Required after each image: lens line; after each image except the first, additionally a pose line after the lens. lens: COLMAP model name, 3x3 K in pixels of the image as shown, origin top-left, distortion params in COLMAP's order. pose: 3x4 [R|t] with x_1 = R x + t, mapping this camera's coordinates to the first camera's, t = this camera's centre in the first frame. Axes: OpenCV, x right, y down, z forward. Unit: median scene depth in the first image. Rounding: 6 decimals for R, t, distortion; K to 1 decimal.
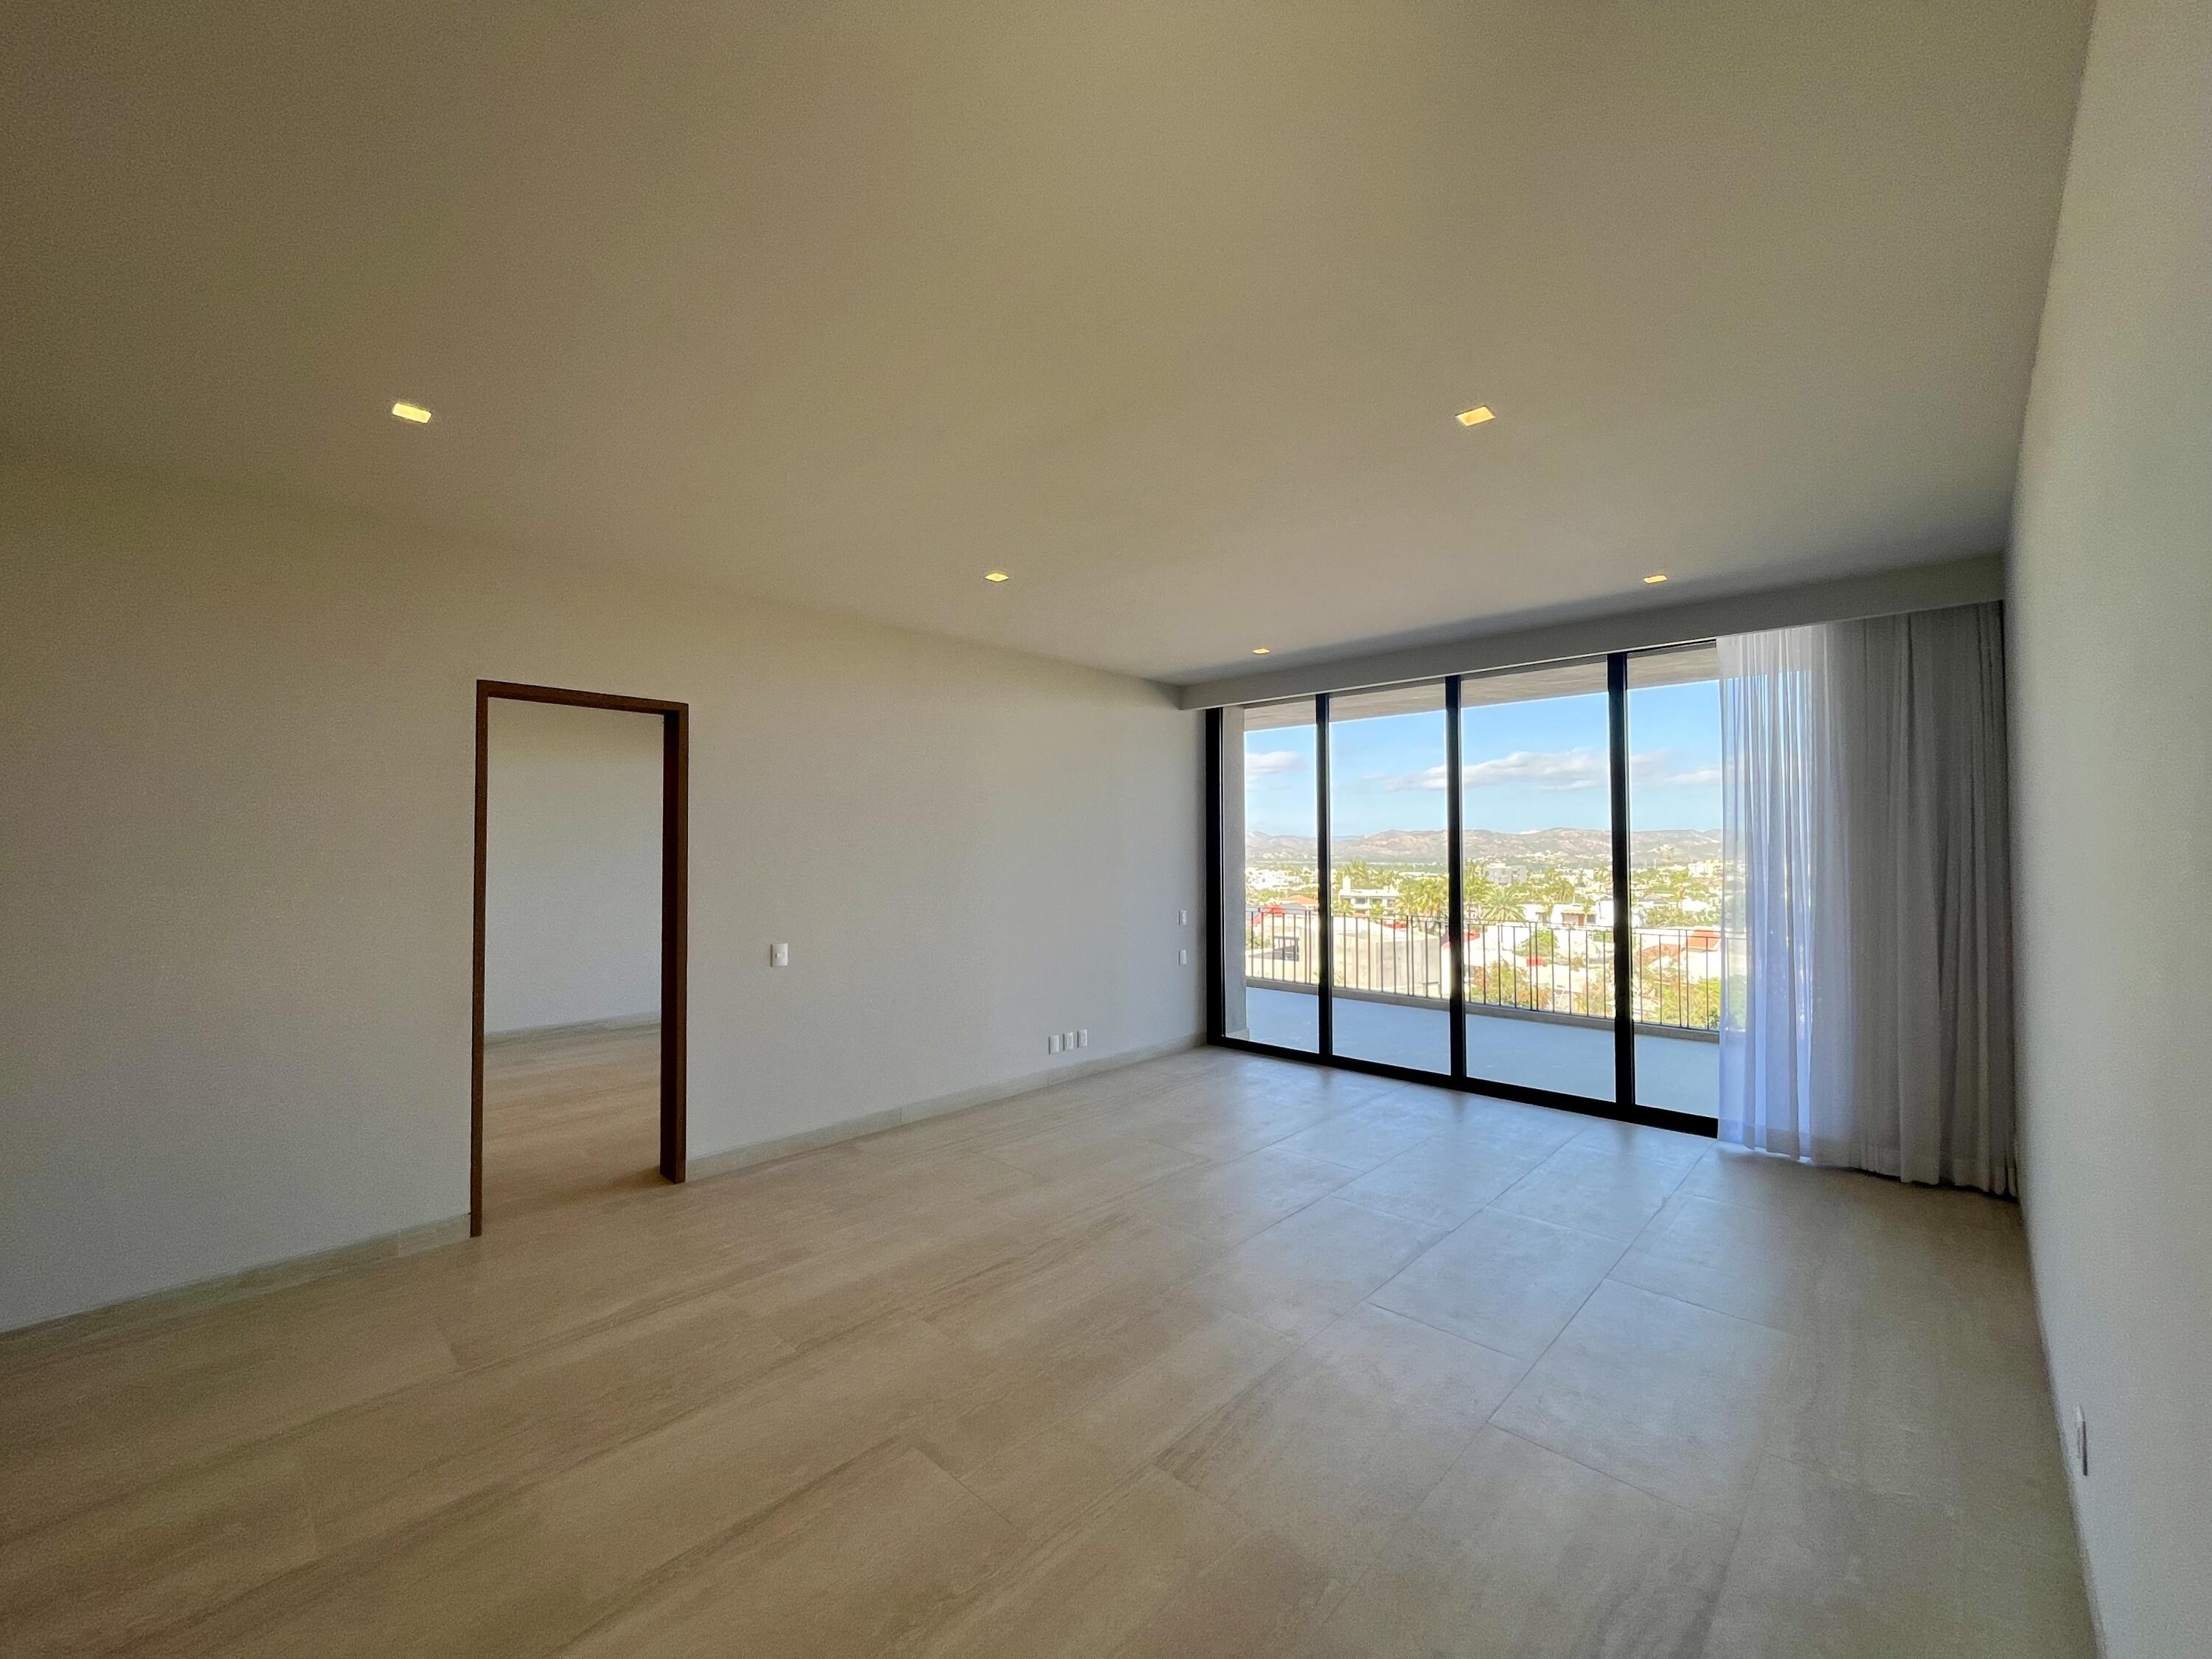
lens RADIAL K [[893.6, 0, 1104.7], [0, 893.6, 829.8], [0, 0, 1]] dist [-0.004074, 0.000890]
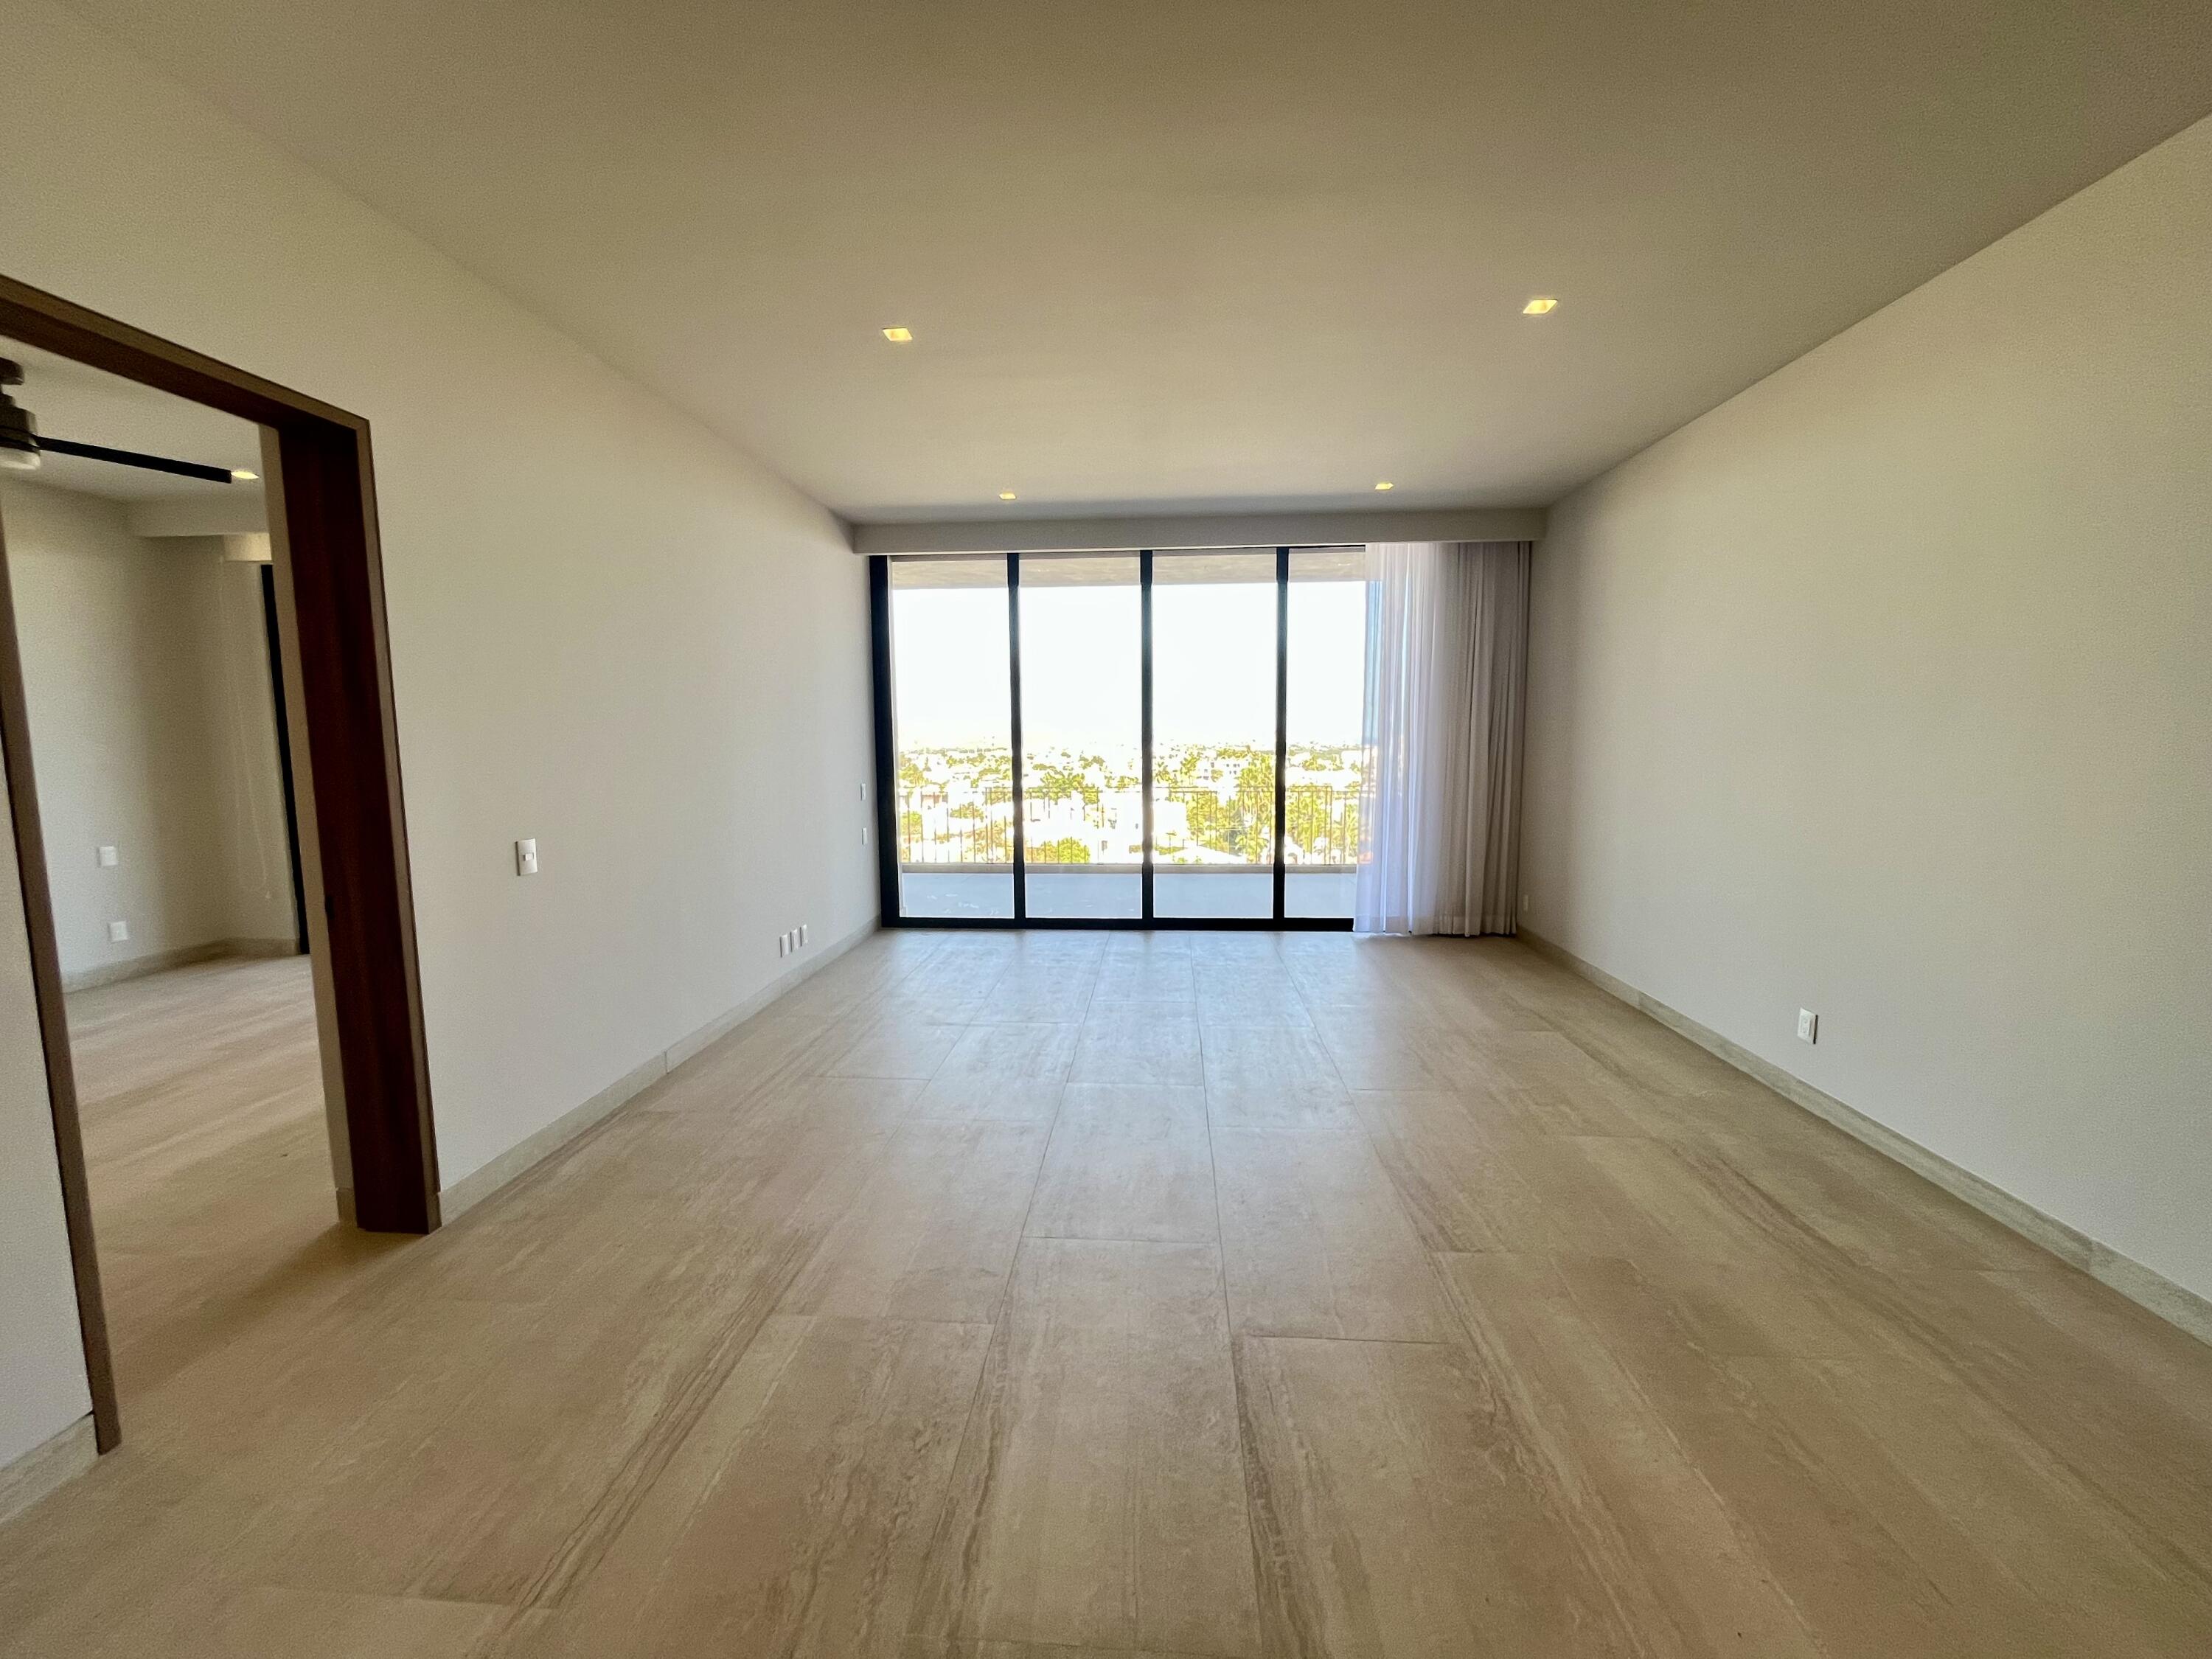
lens RADIAL K [[893.6, 0, 1102.2], [0, 893.6, 831.7], [0, 0, 1]] dist [-0.004074, 0.000890]
pose [[0.770450, -0.072237, 0.633394, -0.372507], [-0.007764, 0.992422, 0.122628, 0.032346], [-0.637453, -0.099397, 0.764051, 0.198338]]
